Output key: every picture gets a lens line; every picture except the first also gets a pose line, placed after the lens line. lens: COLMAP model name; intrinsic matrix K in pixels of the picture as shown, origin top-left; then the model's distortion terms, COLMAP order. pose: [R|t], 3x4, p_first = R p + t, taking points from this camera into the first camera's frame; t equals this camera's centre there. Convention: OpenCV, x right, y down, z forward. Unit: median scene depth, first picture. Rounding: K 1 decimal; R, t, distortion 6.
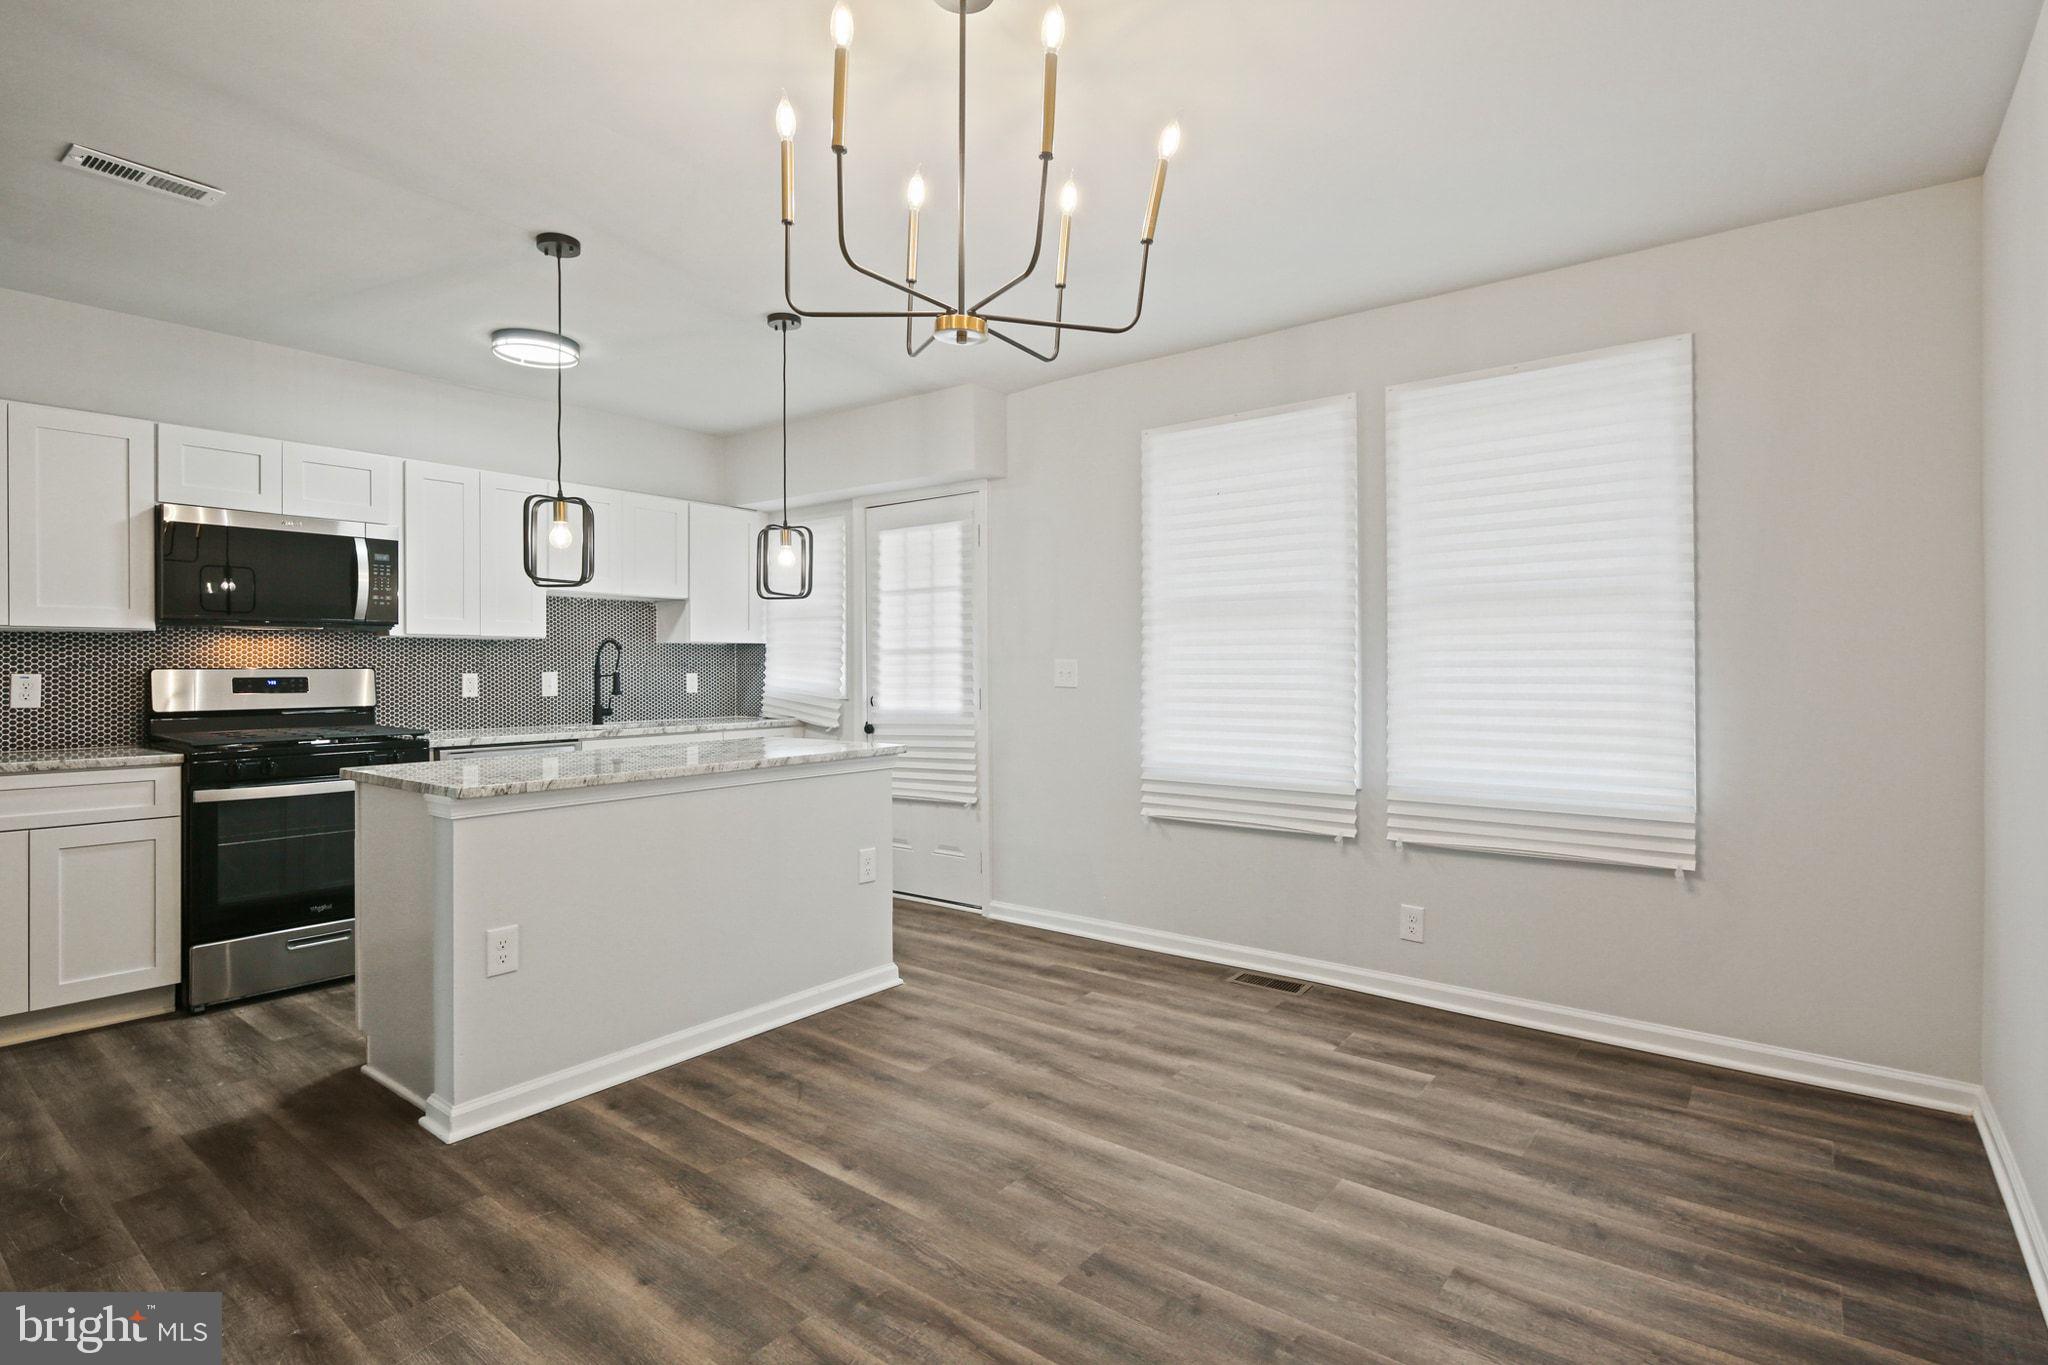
lens RADIAL K [[996.2, 0, 1031.0], [0, 996.2, 665.0], [0, 0, 1]] dist [0.002398, -0.001606]
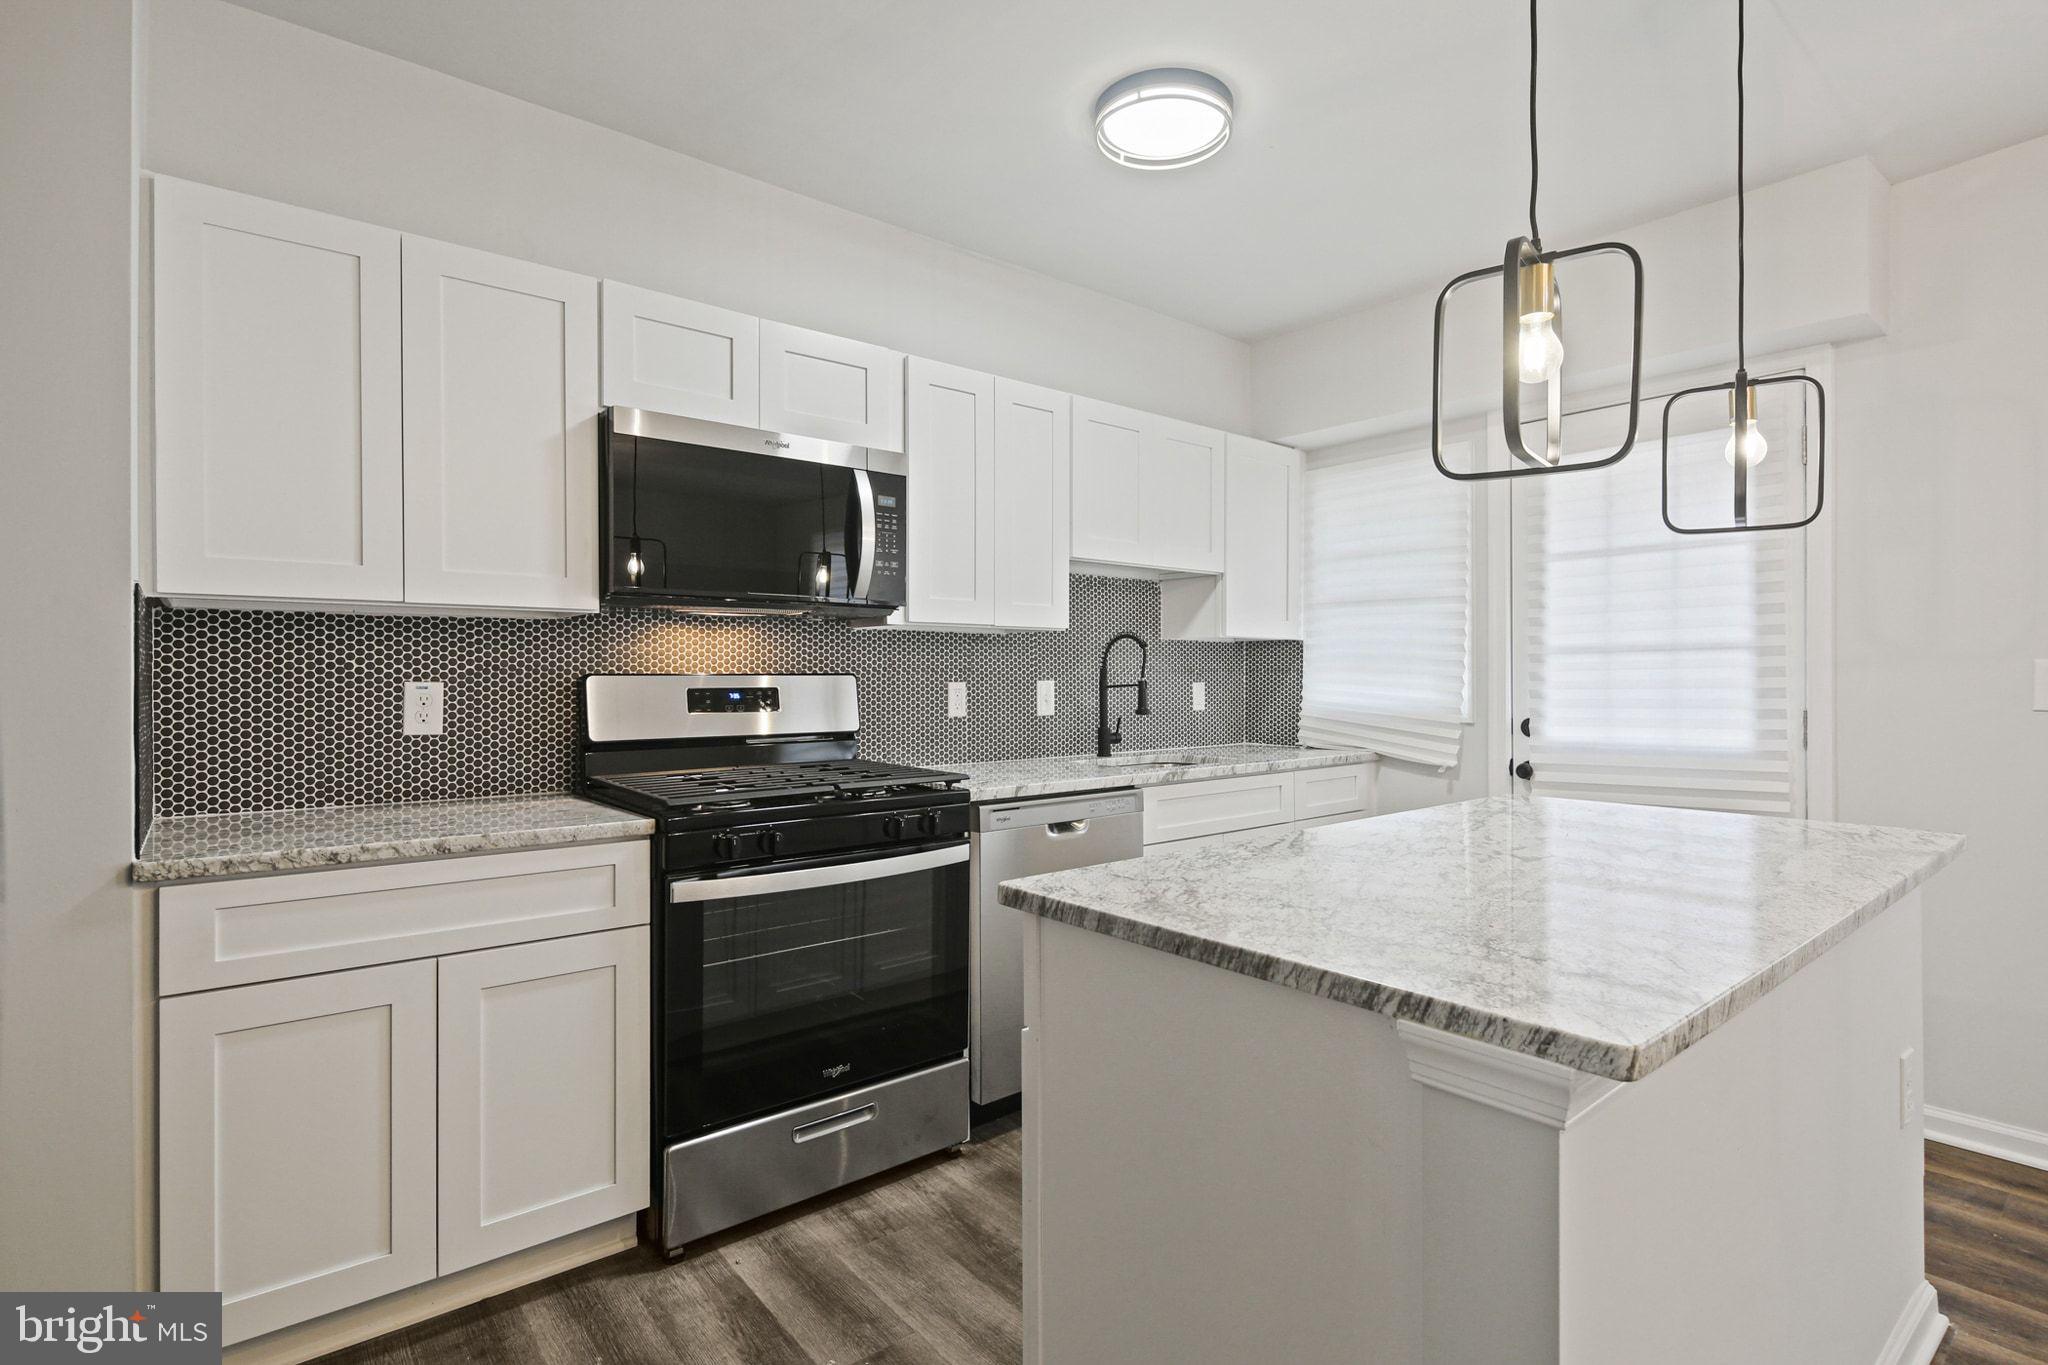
lens RADIAL K [[988.0, 0, 1035.5], [0, 988.0, 674.7], [0, 0, 1]] dist [0.000907, -0.000592]
pose [[0.977619, 0.000792, -0.210383, -0.475620], [-0.000642, 0.999999, 0.000780, 0.003320], [0.210384, -0.000628, 0.977619, 0.447853]]
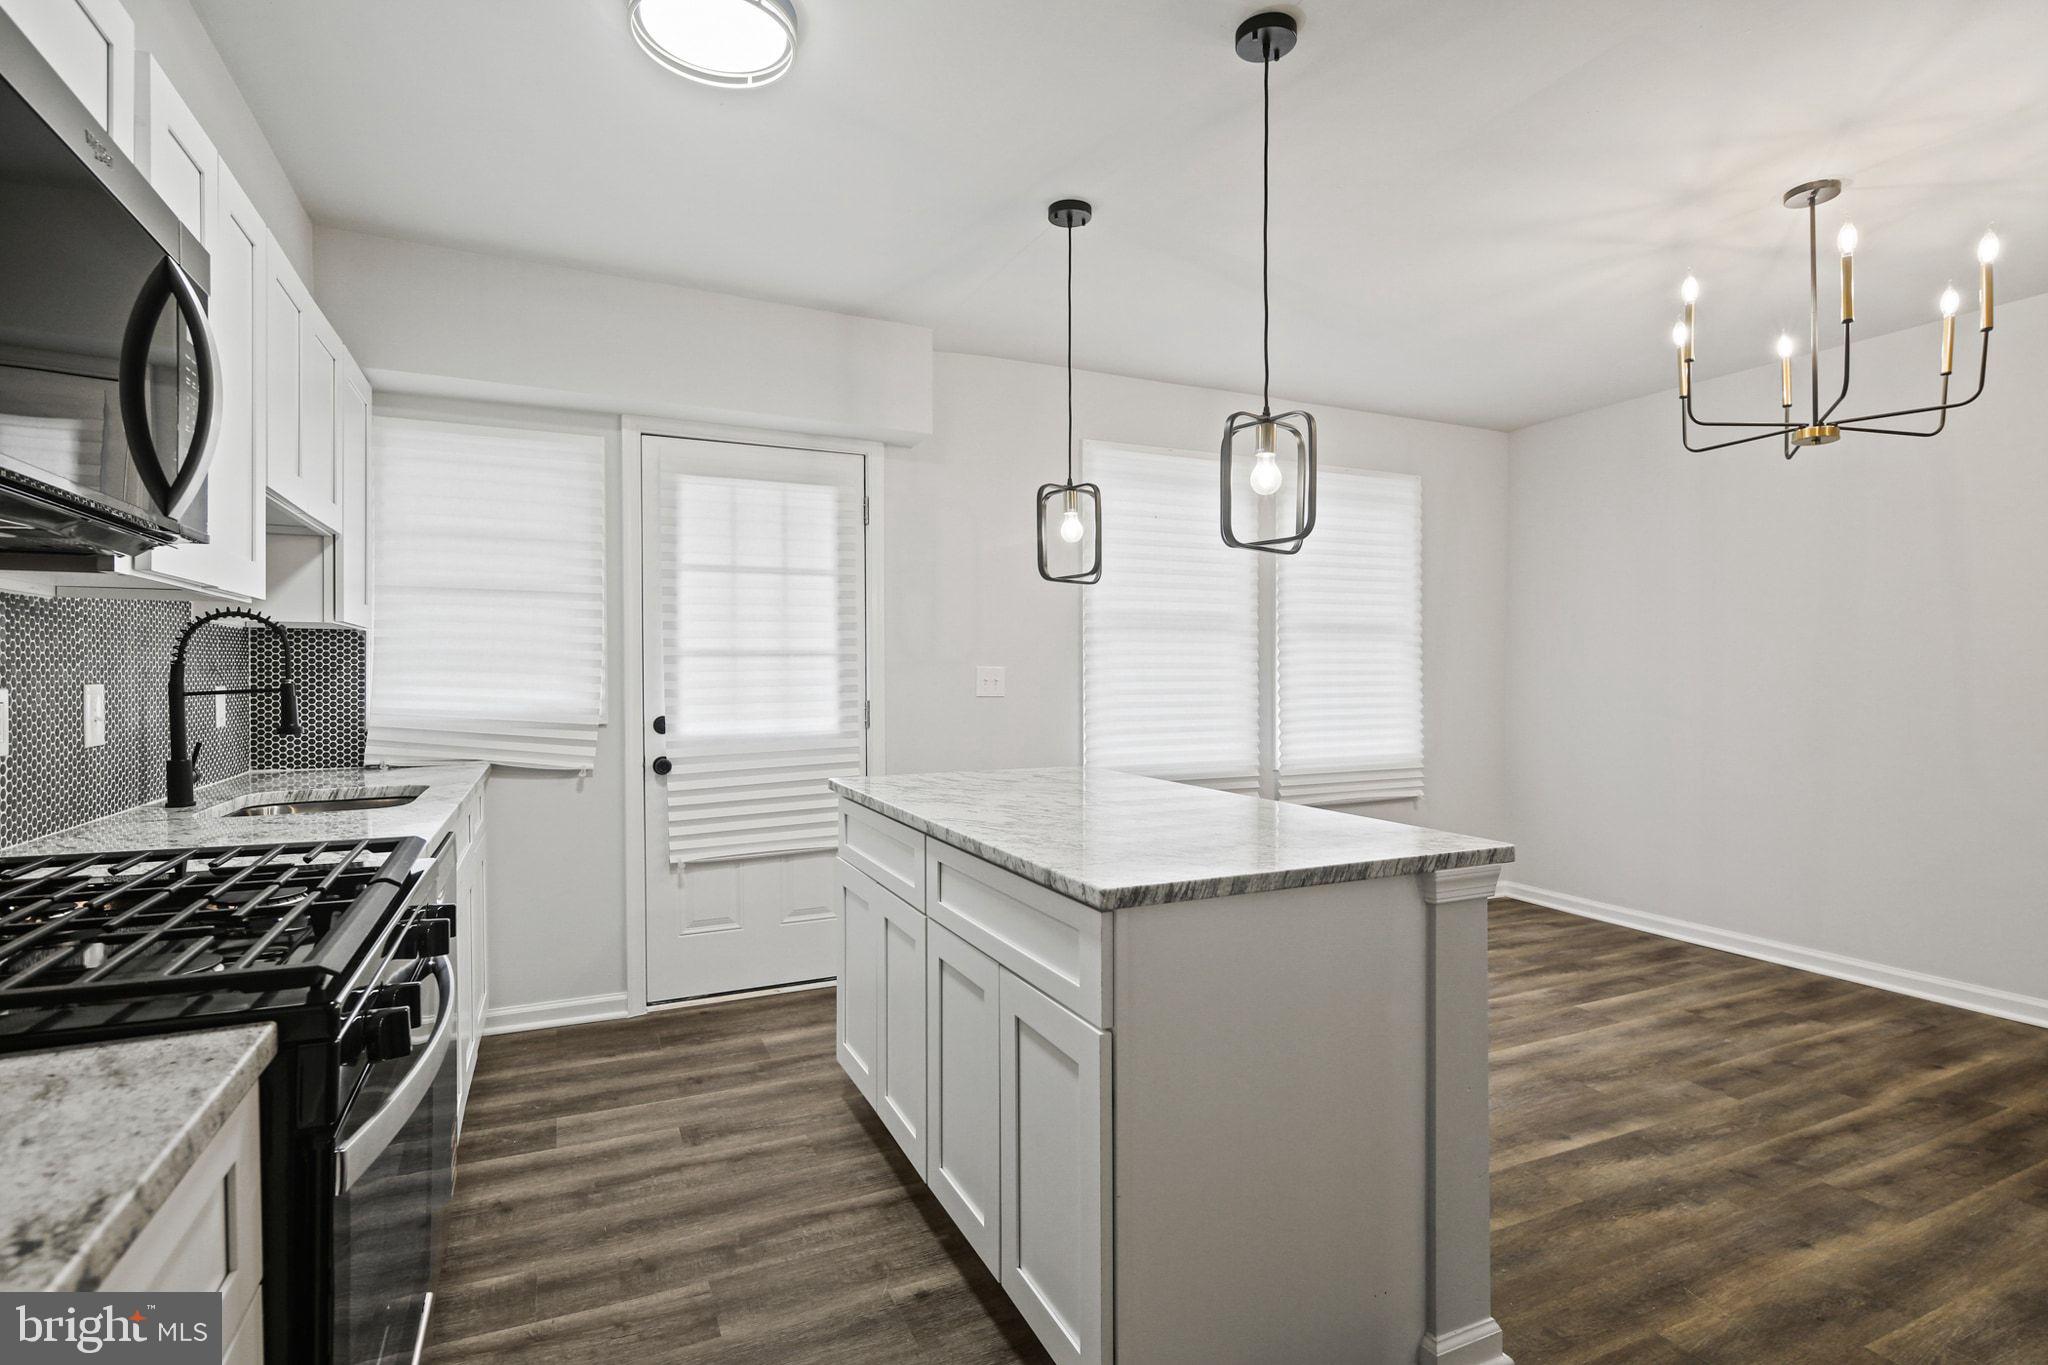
lens RADIAL K [[996.5, 0, 1025.0], [0, 996.5, 677.9], [0, 0, 1]] dist [0.000156, -0.001104]
pose [[0.450300, -0.000393, 0.892877, -0.923610], [-0.001660, 0.999998, 0.001277, 0.004718], [-0.892876, -0.002057, 0.450299, 0.680818]]
